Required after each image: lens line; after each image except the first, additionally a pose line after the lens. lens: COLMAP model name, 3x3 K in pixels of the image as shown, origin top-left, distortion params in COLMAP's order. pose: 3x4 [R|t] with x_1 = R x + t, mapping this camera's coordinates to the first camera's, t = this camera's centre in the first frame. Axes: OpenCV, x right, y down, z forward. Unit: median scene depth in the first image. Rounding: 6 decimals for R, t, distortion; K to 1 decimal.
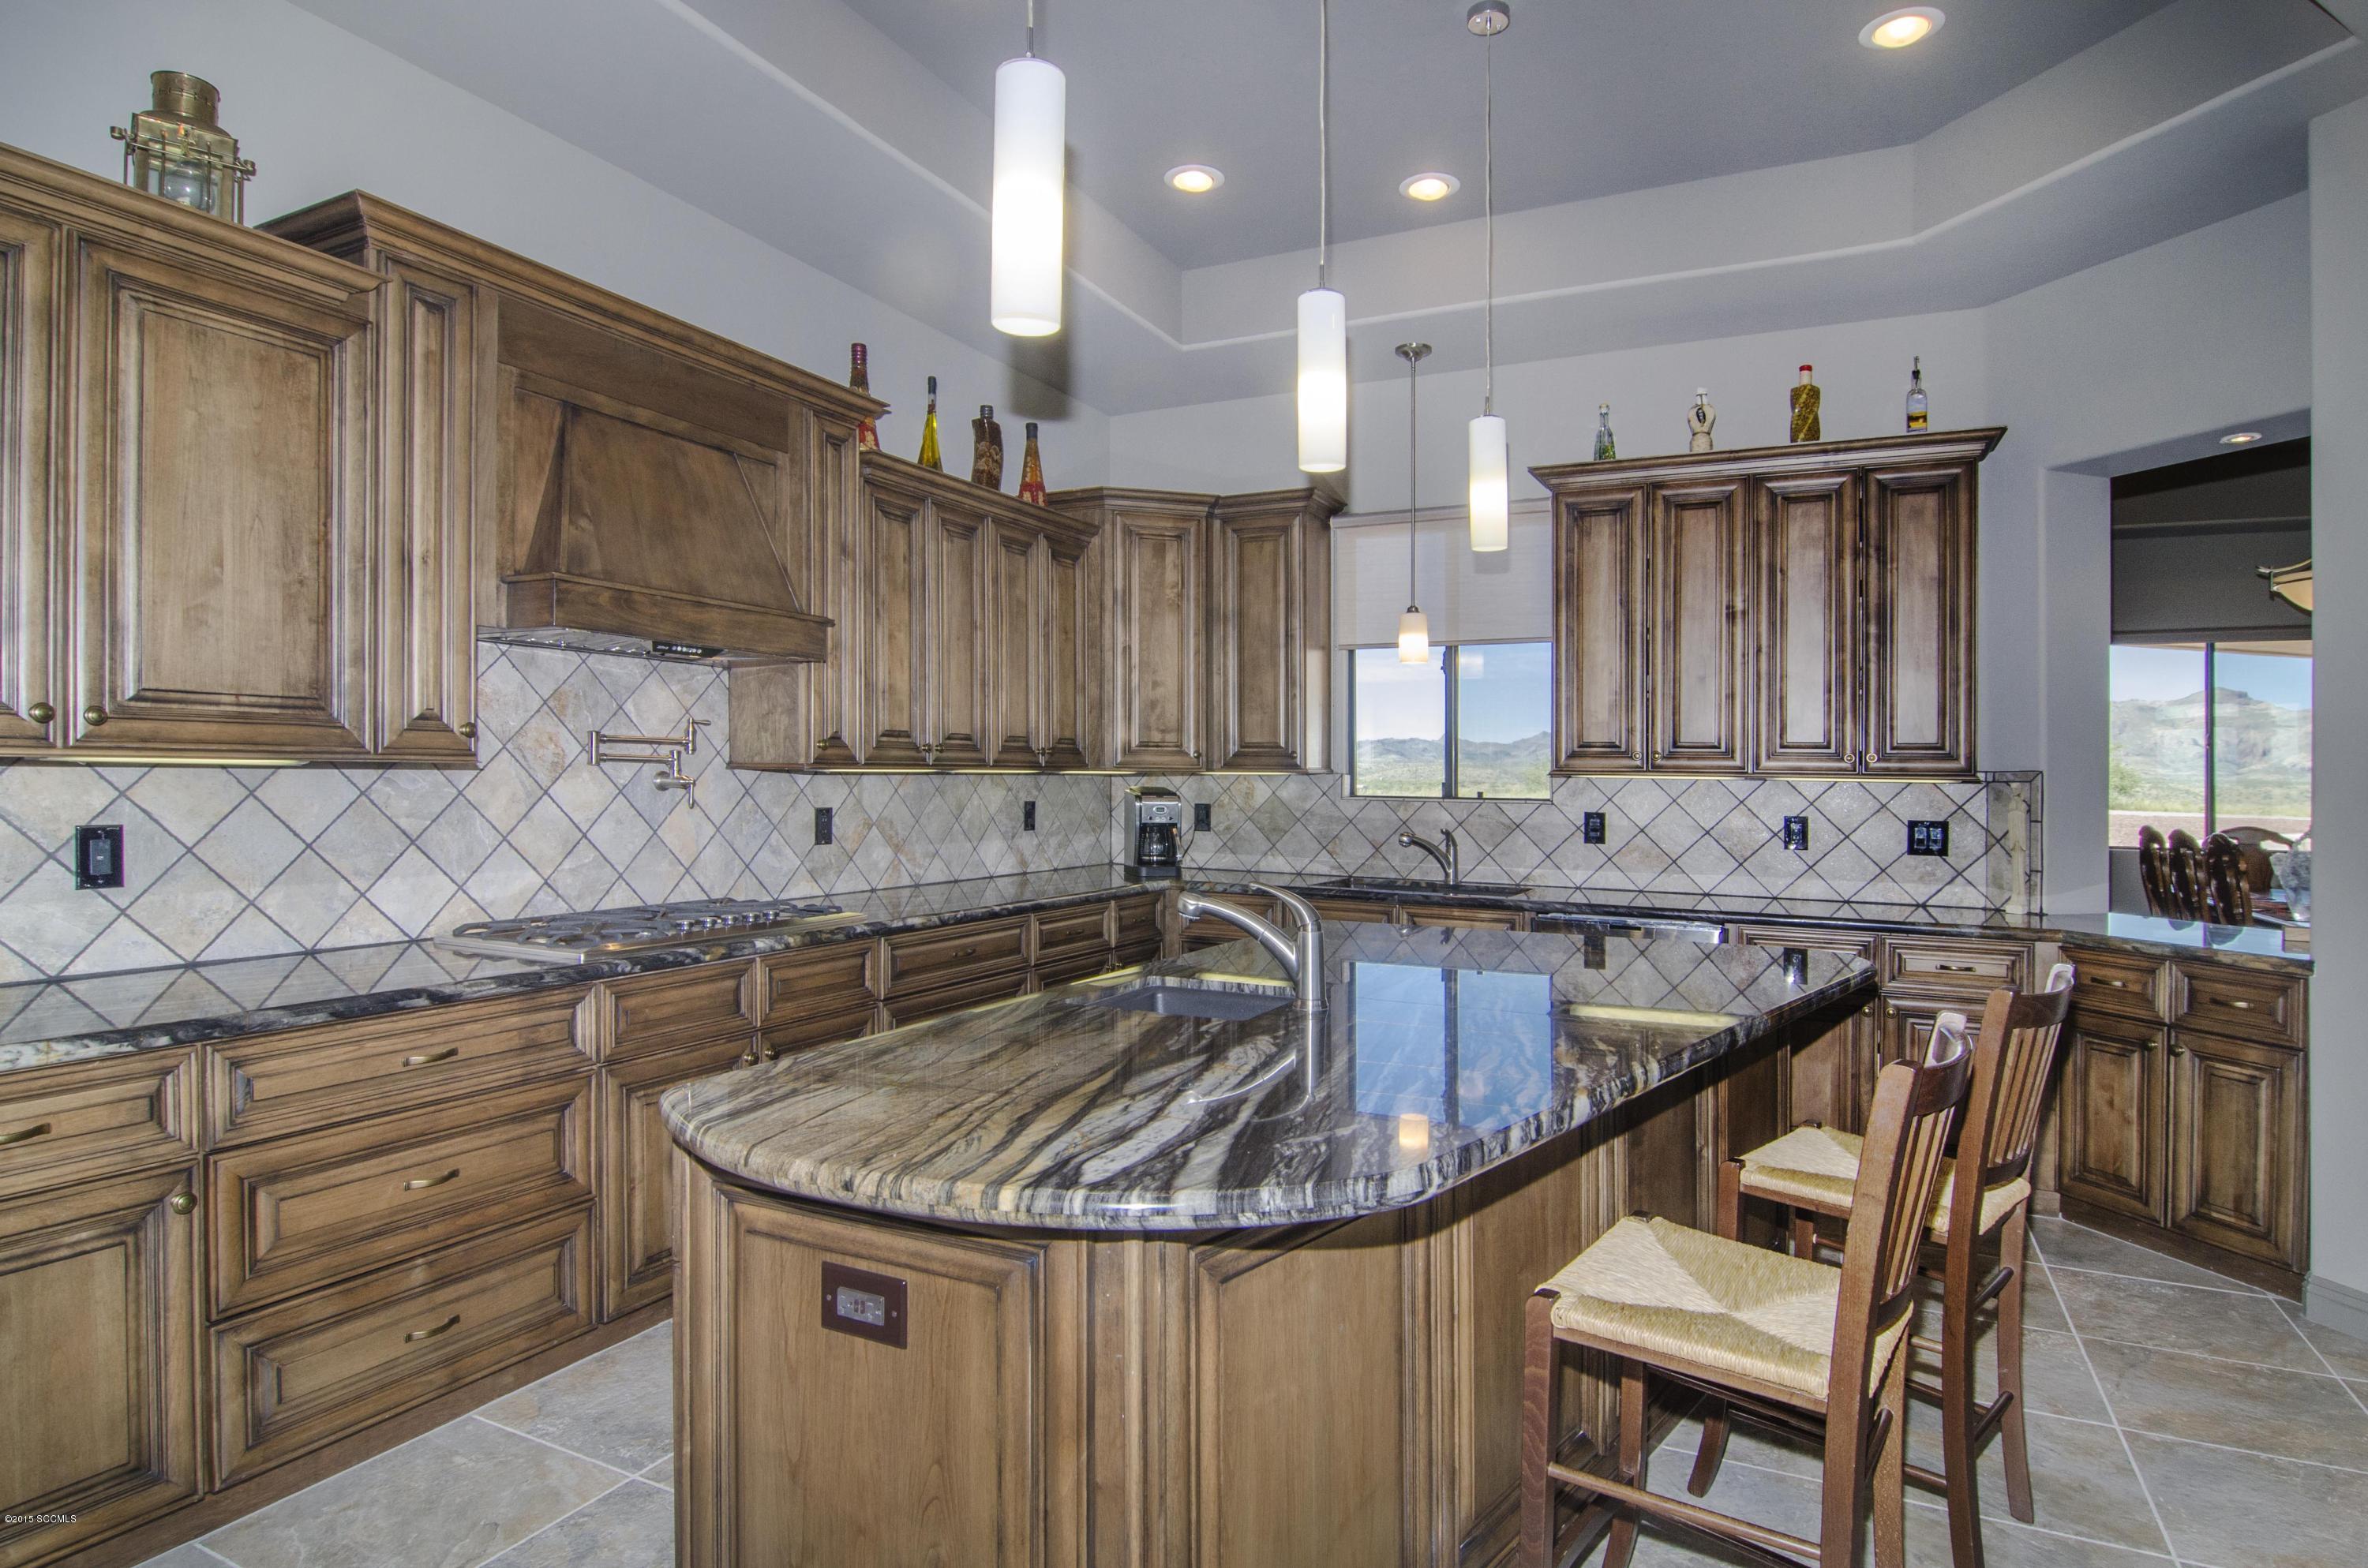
lens RADIAL K [[1306.6, 0, 1188.2], [0, 1306.6, 769.0], [0, 0, 1]] dist [-0.004126, -0.004500]
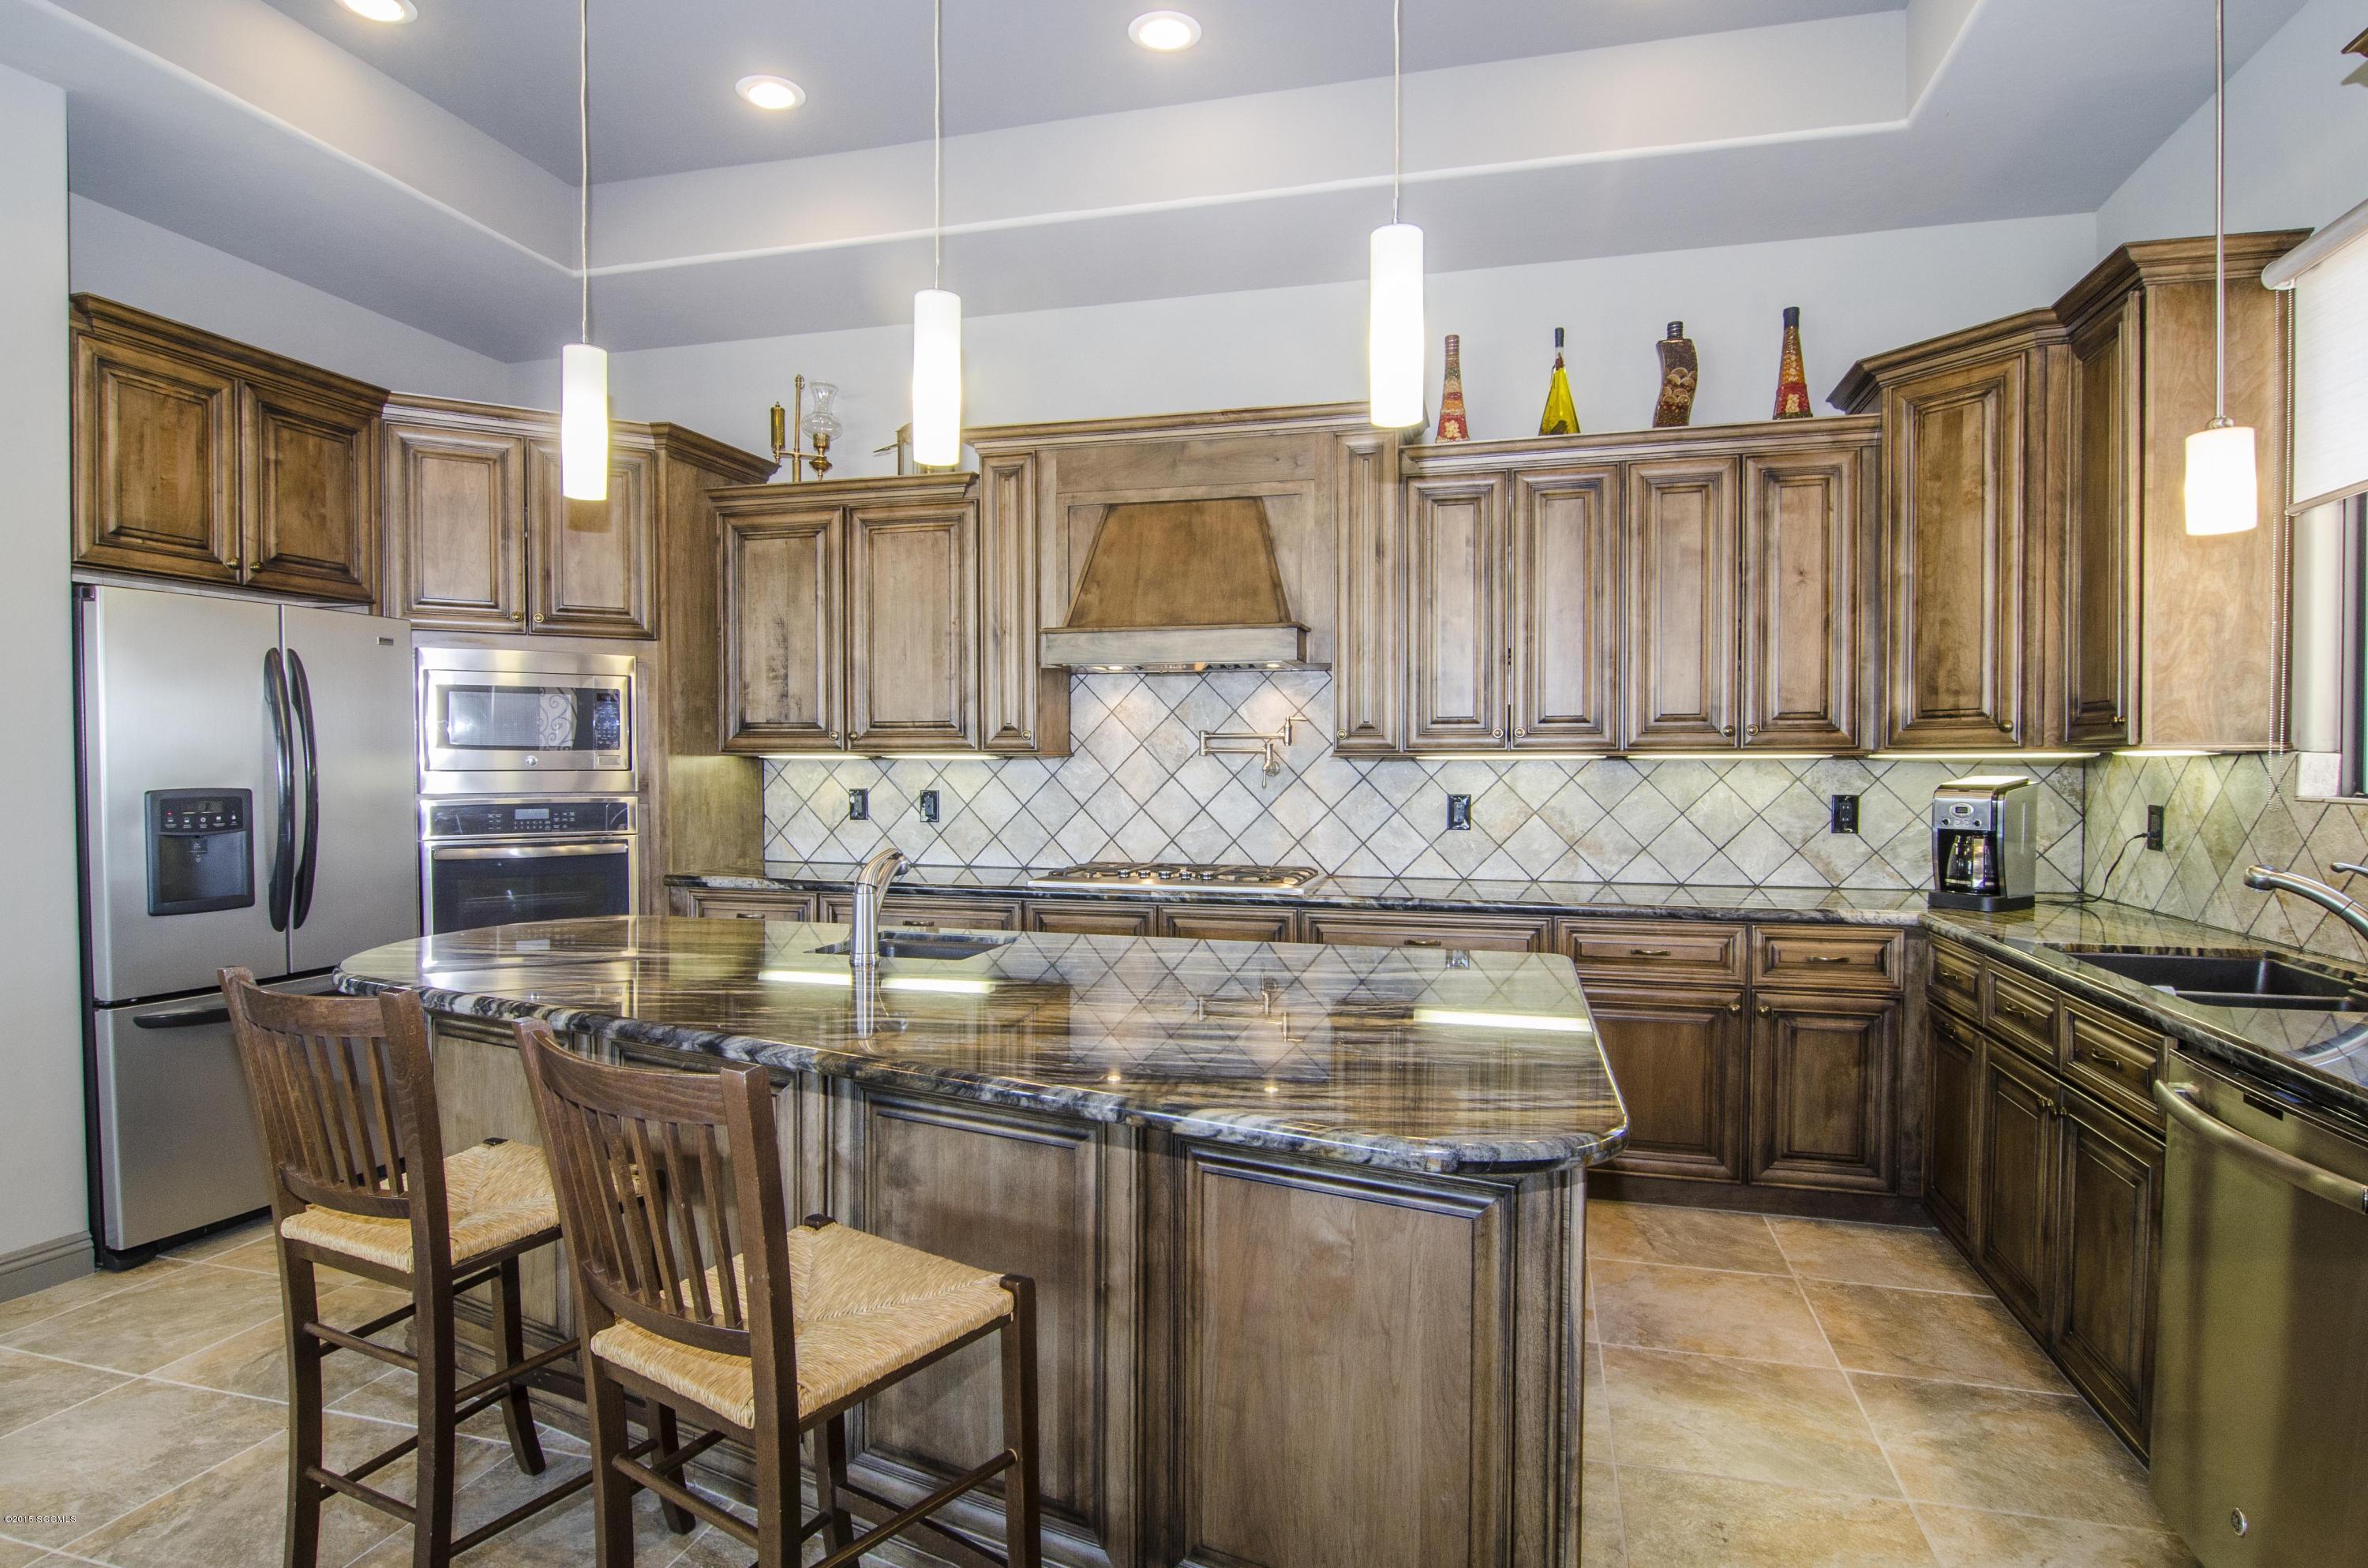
lens RADIAL K [[1306.6, 0, 1175.8], [0, 1306.6, 805.8], [0, 0, 1]] dist [-0.004126, -0.004500]
pose [[0.179643, 0.021745, -0.983491, 0.809700], [0.006301, 0.999710, 0.023254, 0.015405], [0.983712, -0.010374, 0.179454, 0.687493]]
